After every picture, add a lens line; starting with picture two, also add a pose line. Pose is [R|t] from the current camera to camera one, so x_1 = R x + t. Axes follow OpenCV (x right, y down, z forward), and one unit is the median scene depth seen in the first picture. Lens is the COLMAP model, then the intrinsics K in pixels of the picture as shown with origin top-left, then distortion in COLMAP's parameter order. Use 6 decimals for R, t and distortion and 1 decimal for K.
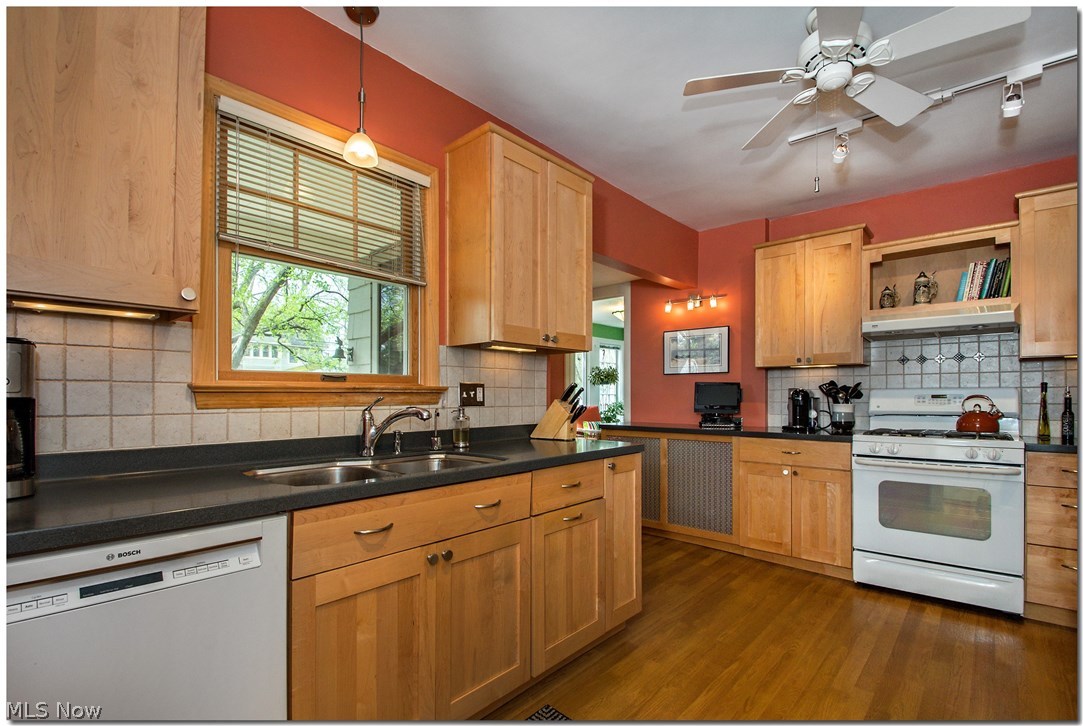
lens RADIAL K [[486.5, 0, 533.8], [0, 486.5, 390.8], [0, 0, 1]] dist [-0.006761, -0.000511]
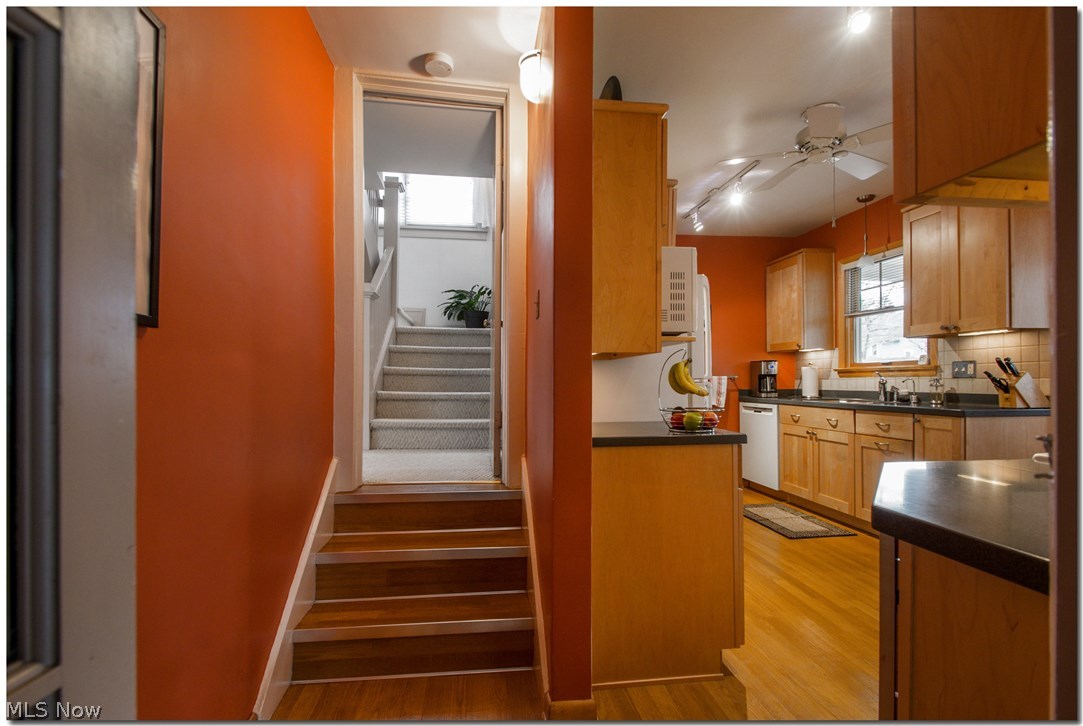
lens RADIAL K [[486.5, 0, 542.6], [0, 486.5, 372.3], [0, 0, 1]] dist [-0.006761, -0.000511]
pose [[-0.630764, -0.017850, -0.775769, 1.303193], [0.003812, 0.999652, -0.026101, 0.035931], [0.775965, -0.019421, -0.630477, 0.726356]]
